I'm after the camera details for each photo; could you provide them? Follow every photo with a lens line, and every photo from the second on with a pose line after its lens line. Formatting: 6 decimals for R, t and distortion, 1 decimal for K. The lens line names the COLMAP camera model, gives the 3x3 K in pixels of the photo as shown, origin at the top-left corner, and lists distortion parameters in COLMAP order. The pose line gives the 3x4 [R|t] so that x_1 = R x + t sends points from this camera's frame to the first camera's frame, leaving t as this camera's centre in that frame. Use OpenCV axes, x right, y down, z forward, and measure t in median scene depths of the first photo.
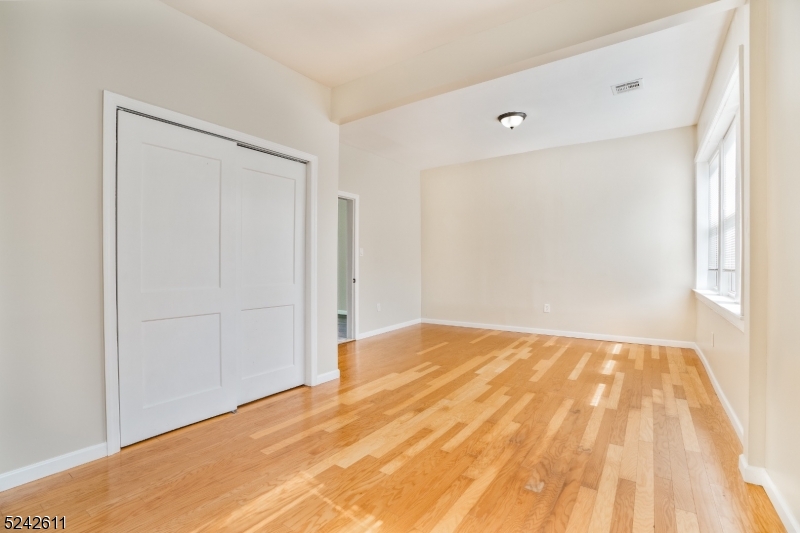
lens RADIAL K [[366.3, 0, 400.0], [0, 366.3, 266.5], [0, 0, 1]] dist [-0.034803, 0.000513]
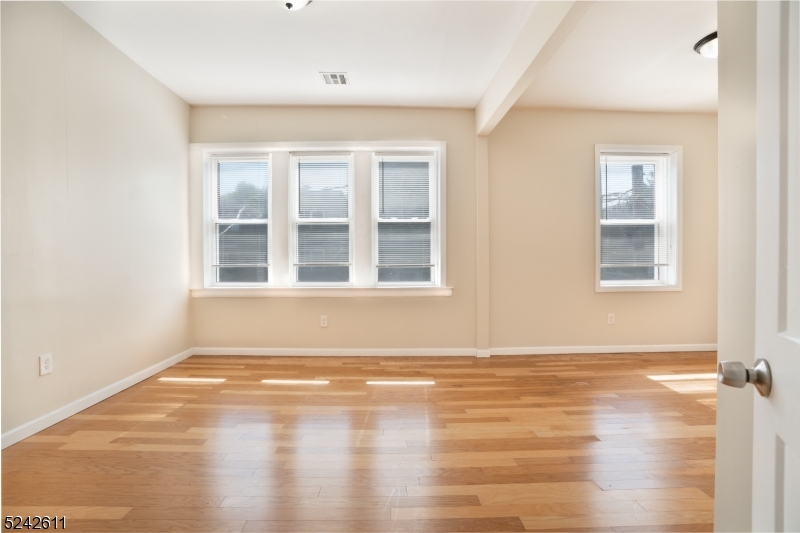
lens RADIAL K [[366.3, 0, 400.0], [0, 366.3, 266.5], [0, 0, 1]] dist [-0.034803, 0.000513]
pose [[-0.609458, -0.003674, 0.792810, -0.330715], [0.001609, 0.999981, 0.005871, 0.014082], [-0.792817, 0.004854, -0.609441, 1.897165]]
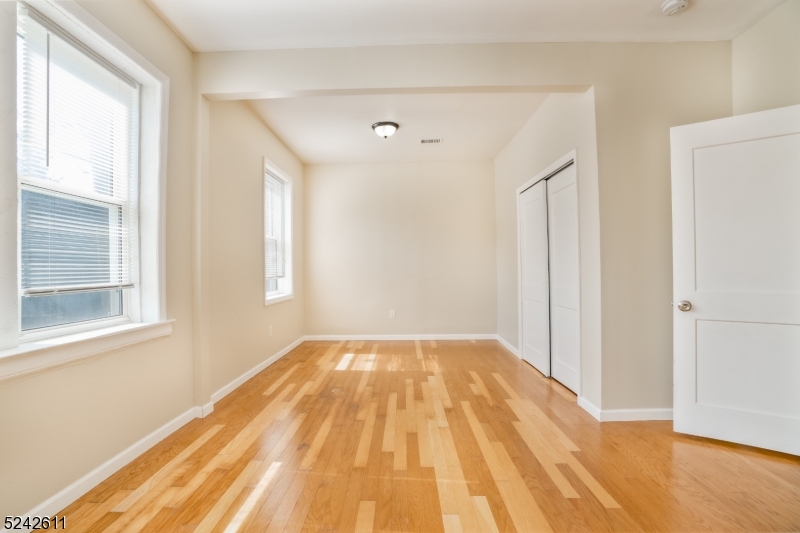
lens RADIAL K [[366.3, 0, 400.0], [0, 366.3, 266.5], [0, 0, 1]] dist [-0.034803, 0.000513]
pose [[-0.825647, 0.003363, -0.564176, 0.794719], [0.009188, 0.999930, -0.007486, -0.014048], [0.564112, -0.011364, -0.825620, 1.877783]]
